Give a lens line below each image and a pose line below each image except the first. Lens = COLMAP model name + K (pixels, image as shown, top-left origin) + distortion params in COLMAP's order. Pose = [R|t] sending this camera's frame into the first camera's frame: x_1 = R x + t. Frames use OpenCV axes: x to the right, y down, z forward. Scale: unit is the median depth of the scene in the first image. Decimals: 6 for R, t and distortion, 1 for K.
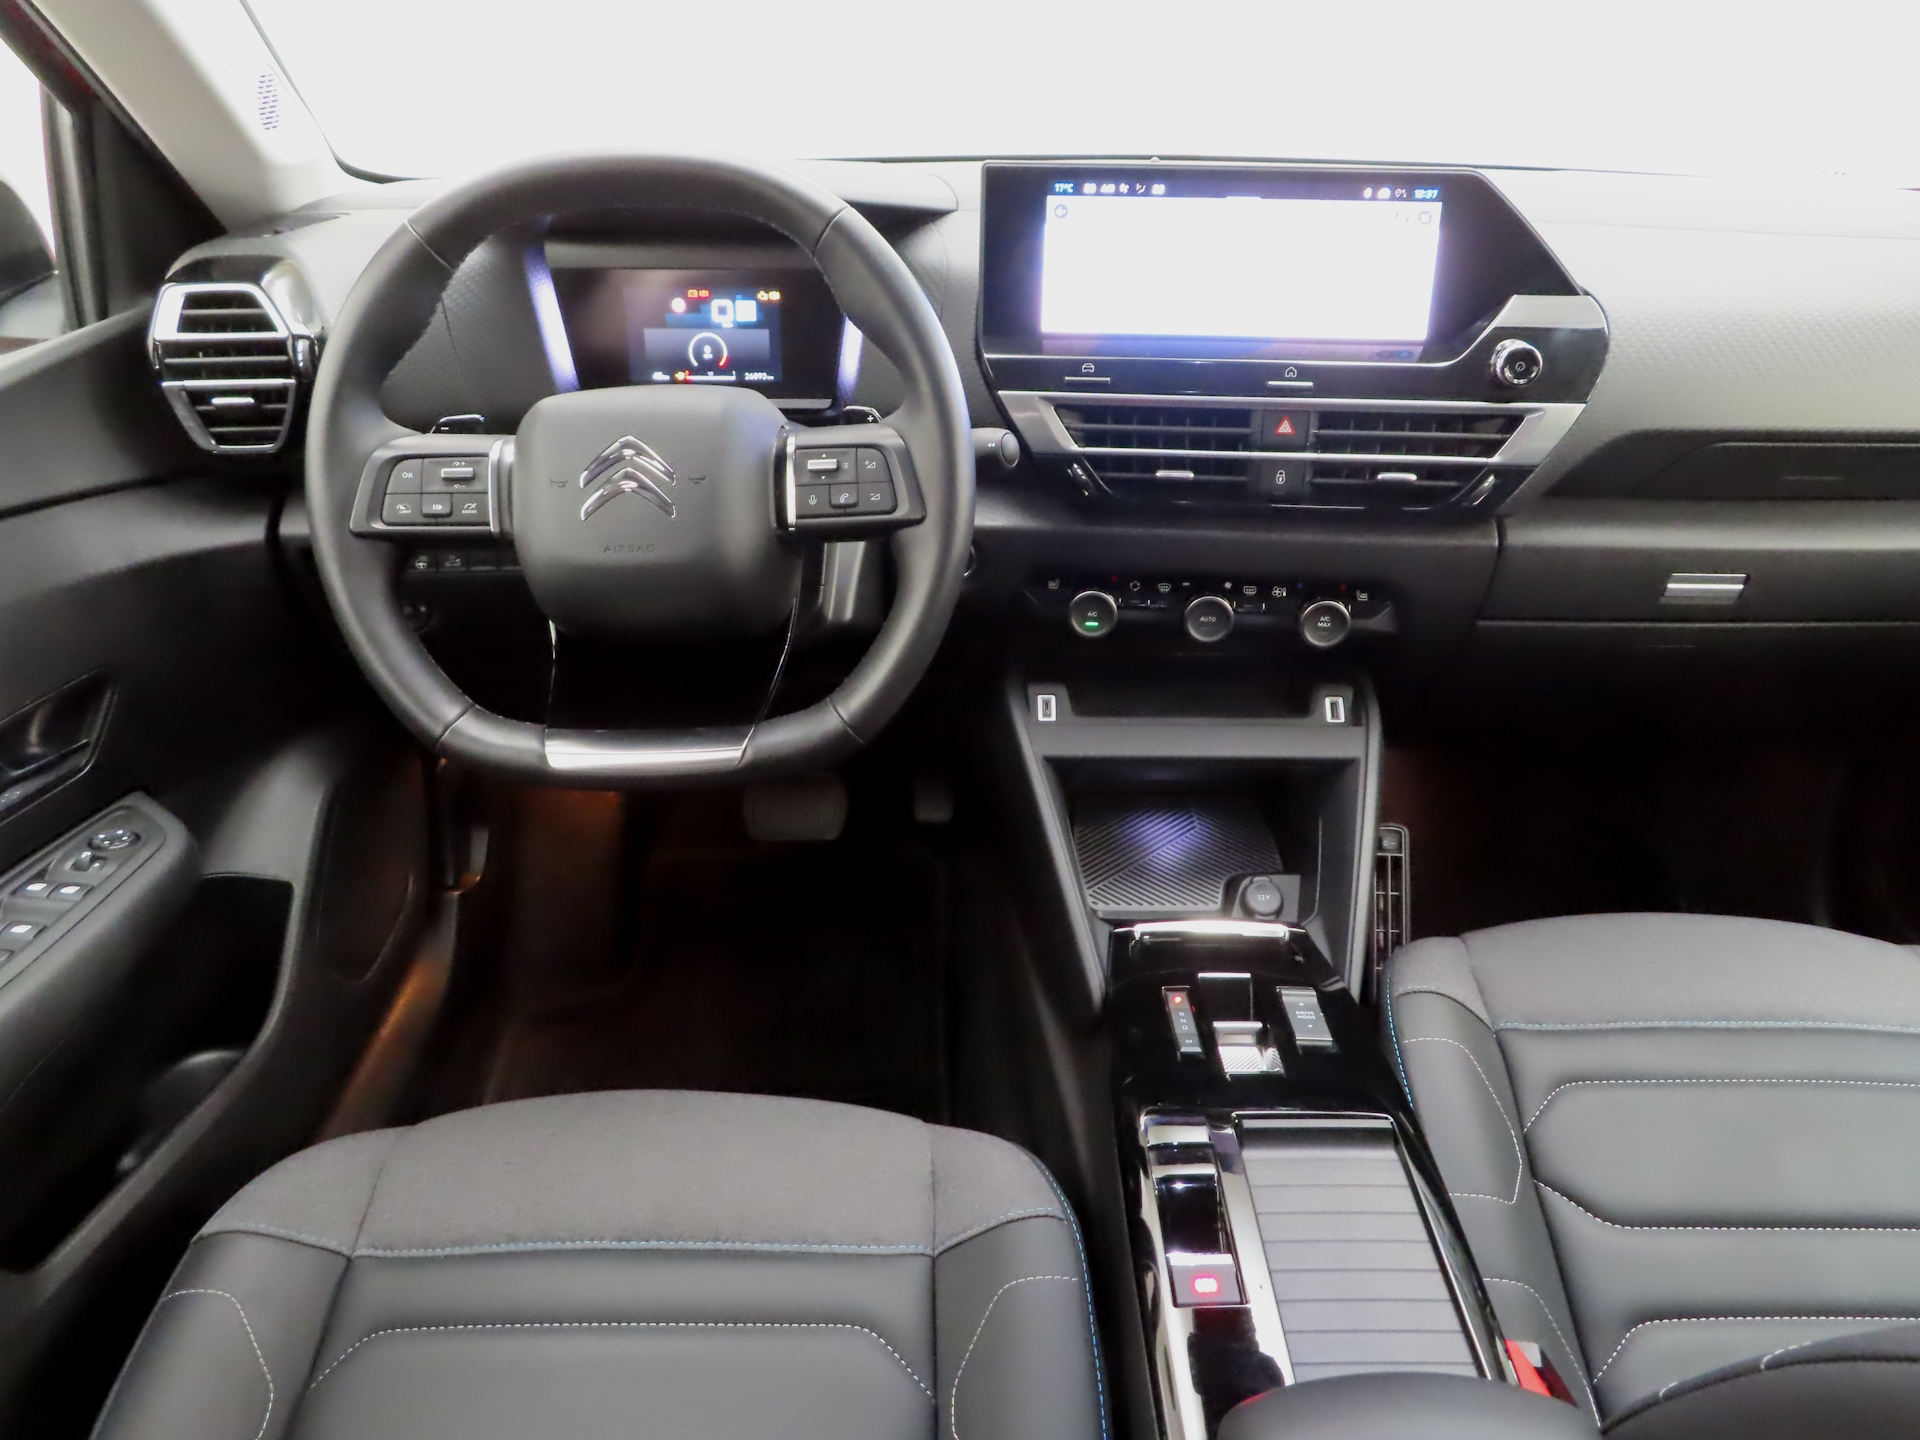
lens RADIAL K [[1392.3, 0, 960.0], [0, 1392.3, 720.0], [0, 0, 1]] dist [0.003771, -0.002348]
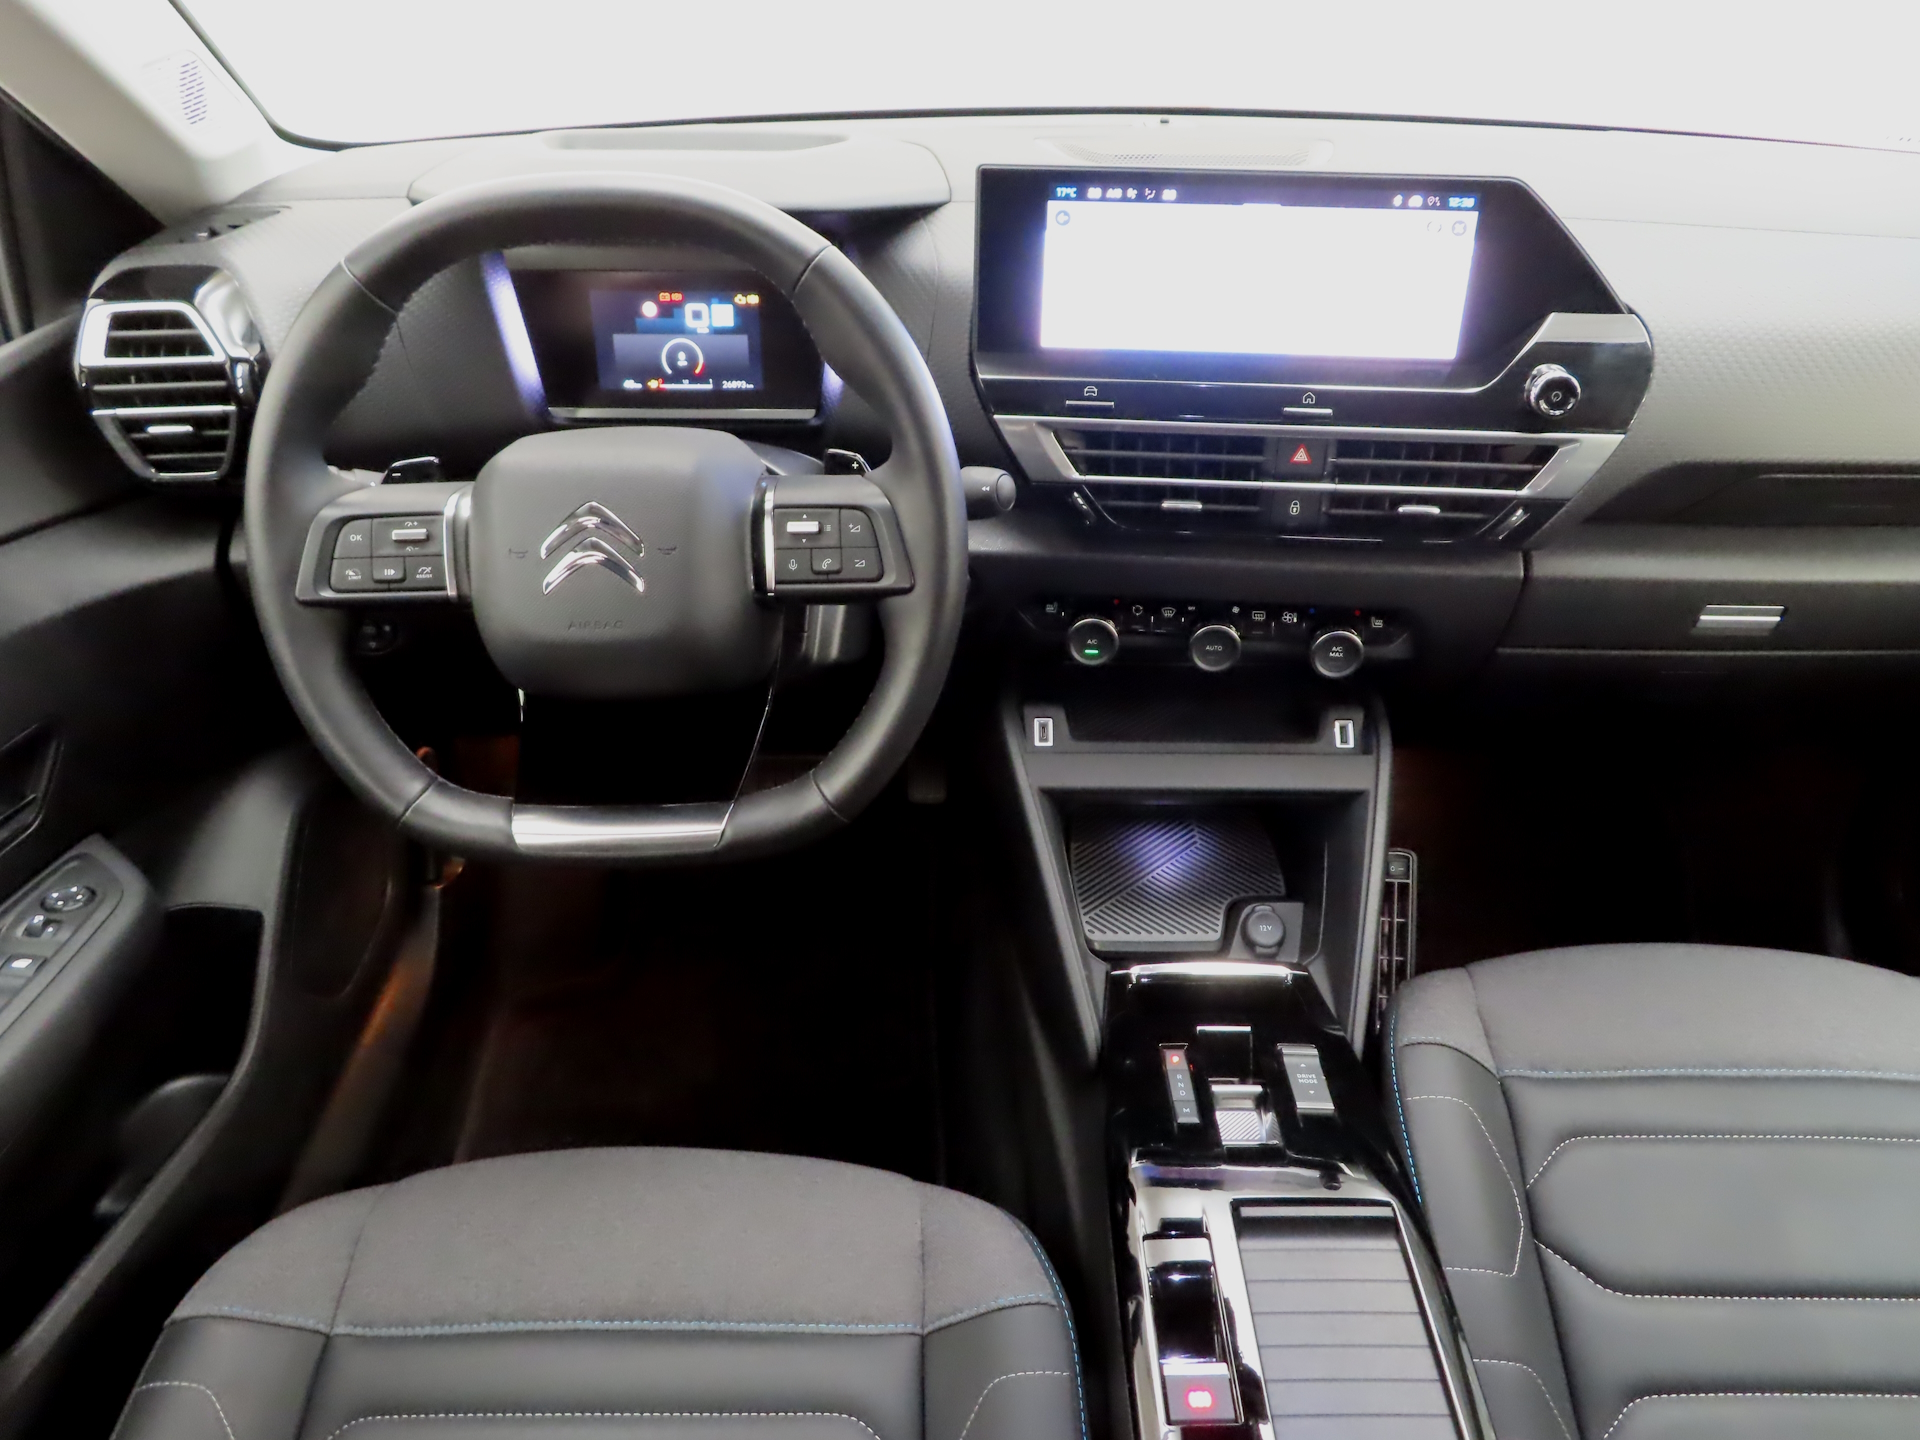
lens RADIAL K [[1392.3, 0, 960.0], [0, 1392.3, 720.0], [0, 0, 1]] dist [0.003771, -0.002348]
pose [[0.999997, 0.002452, 0.000892, 0.004683], [-0.002525, 0.995539, 0.094316, -0.122878], [-0.000657, -0.094317, 0.995542, 0.055176]]
